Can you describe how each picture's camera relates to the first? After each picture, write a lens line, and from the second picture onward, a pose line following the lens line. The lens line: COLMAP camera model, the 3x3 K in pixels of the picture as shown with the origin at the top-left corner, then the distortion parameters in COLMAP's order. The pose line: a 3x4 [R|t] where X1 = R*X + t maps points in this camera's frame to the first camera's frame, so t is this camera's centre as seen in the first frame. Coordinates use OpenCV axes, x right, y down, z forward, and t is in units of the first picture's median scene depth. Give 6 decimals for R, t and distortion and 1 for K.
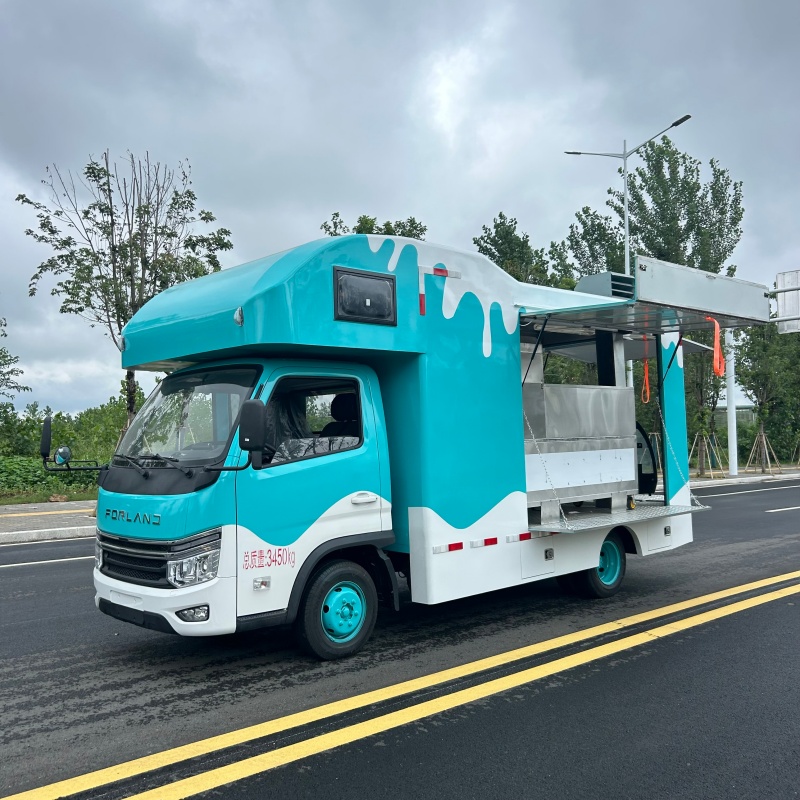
lens RADIAL K [[824.3, 0, 399.7], [0, 824.3, 386.3], [0, 0, 1]] dist [0.091563, -0.114085]
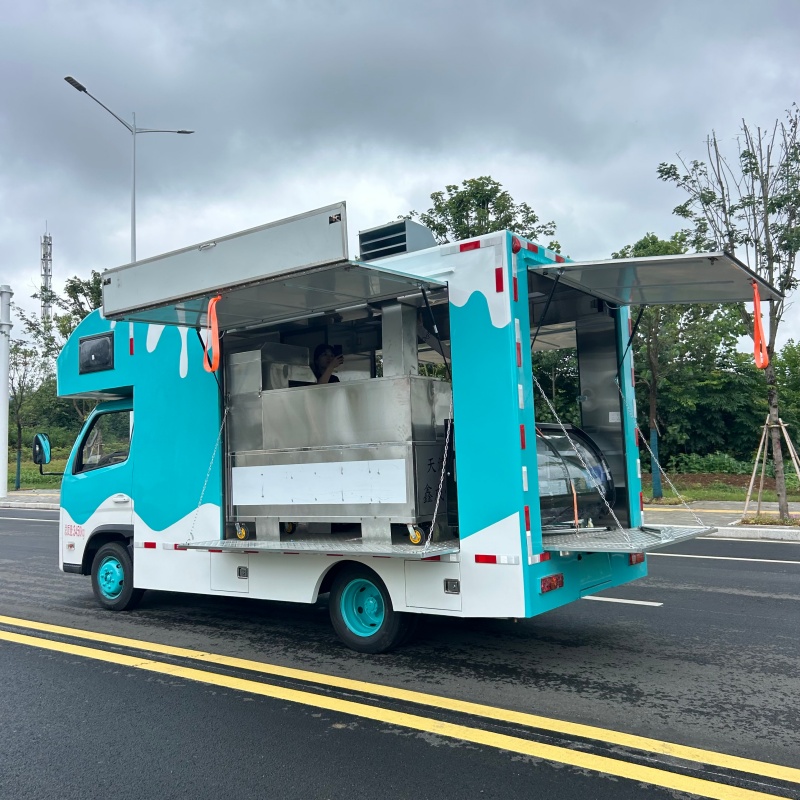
lens RADIAL K [[824.3, 0, 399.7], [0, 824.3, 386.3], [0, 0, 1]] dist [0.091563, -0.114085]
pose [[0.159711, -0.076225, -0.984216, 1.344495], [0.087450, 0.994187, -0.062807, 0.076087], [0.983283, -0.076038, 0.165449, 1.200087]]
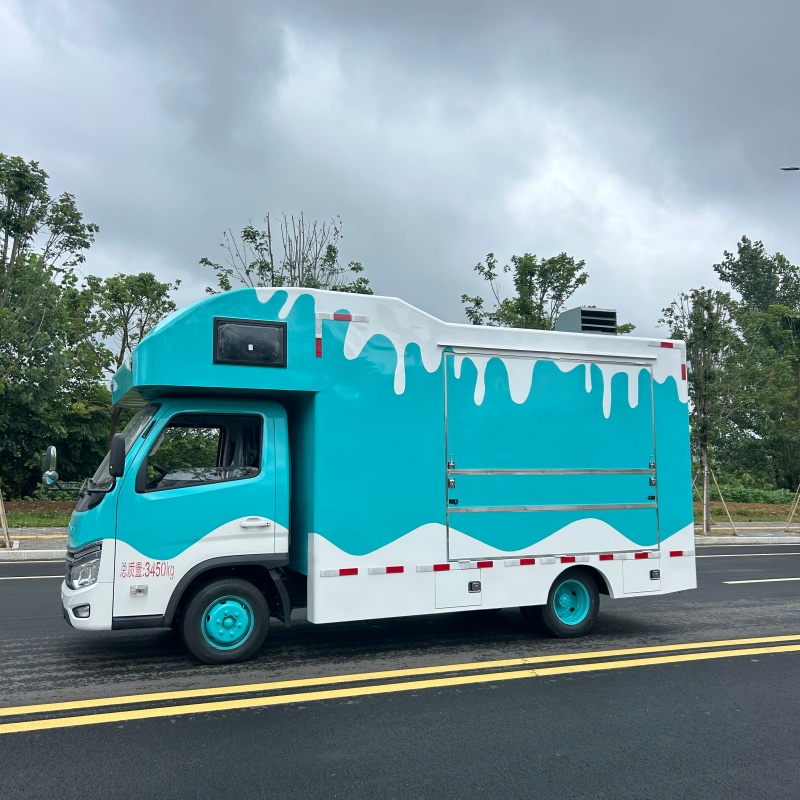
lens RADIAL K [[829.3, 0, 400.0], [0, 829.3, 400.0], [0, 0, 1]] dist [0.125072, -0.324180]
pose [[0.948171, -0.009118, -0.317629, 0.488013], [-0.000206, 0.999570, -0.029309, 0.002942], [0.317760, 0.027855, 0.947762, -0.010031]]
